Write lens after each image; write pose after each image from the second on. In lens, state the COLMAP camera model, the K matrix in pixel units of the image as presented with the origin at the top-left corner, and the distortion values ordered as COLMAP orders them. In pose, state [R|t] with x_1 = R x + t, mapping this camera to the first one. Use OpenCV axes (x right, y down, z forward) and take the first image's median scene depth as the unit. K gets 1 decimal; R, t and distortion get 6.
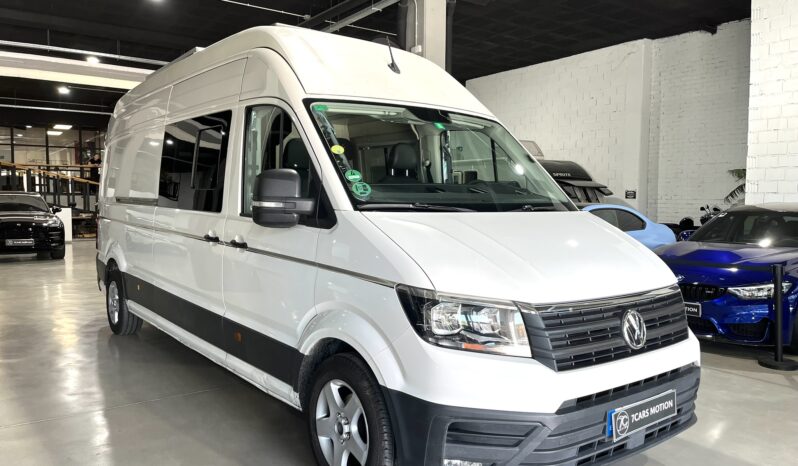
lens RADIAL K [[606.4, 0, 392.7], [0, 606.4, 233.8], [0, 0, 1]] dist [0.064778, -0.088405]
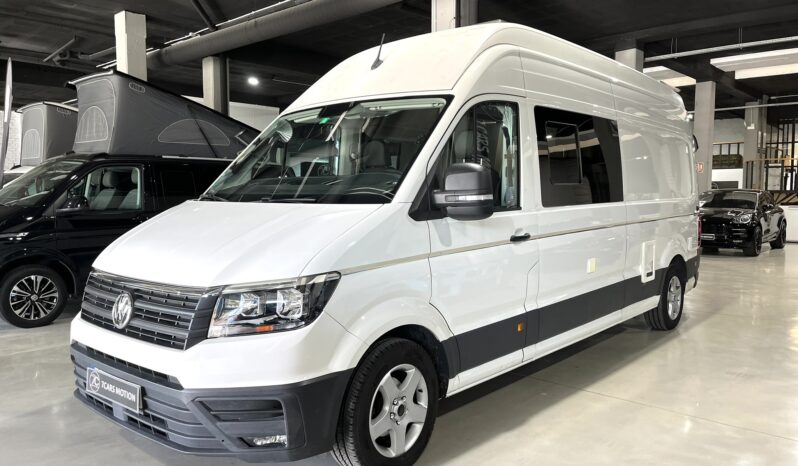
lens RADIAL K [[607.5, 0, 398.8], [0, 607.5, 229.4], [0, 0, 1]] dist [0.060693, -0.089919]
pose [[0.209864, 0.054295, -0.976222, 1.356931], [-0.058923, 0.997344, 0.042803, -0.052004], [0.975954, 0.048539, 0.212505, 1.093813]]
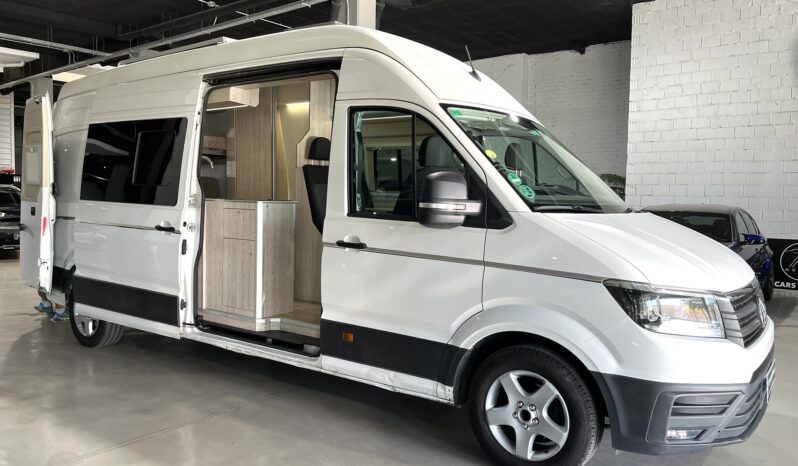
lens RADIAL K [[609.3, 0, 392.7], [0, 609.3, 231.7], [0, 0, 1]] dist [0.060206, -0.084746]
pose [[0.960669, -0.006226, 0.277628, -0.570355], [0.005872, 0.999981, 0.002104, -0.006933], [-0.277635, -0.000391, 0.960686, 0.026688]]
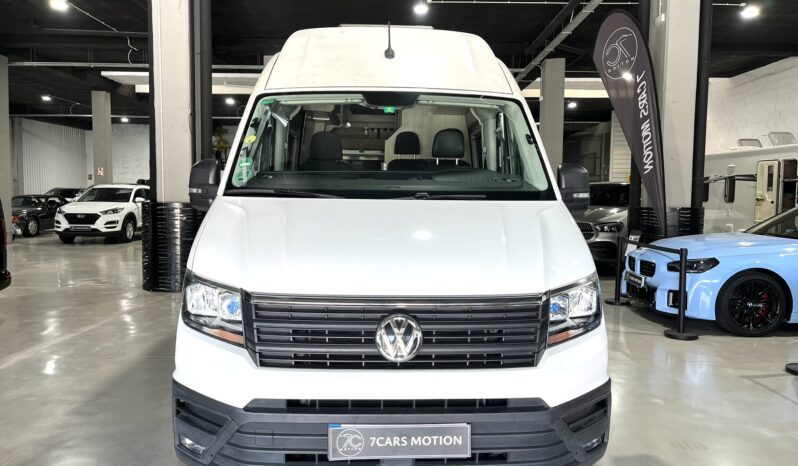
lens RADIAL K [[605.6, 0, 398.4], [0, 605.6, 237.0], [0, 0, 1]] dist [0.072646, -0.105675]
pose [[0.818673, 0.038687, -0.572955, 0.761954], [-0.036457, 0.999217, 0.015378, 0.005969], [0.573101, 0.008298, 0.819442, 0.285995]]
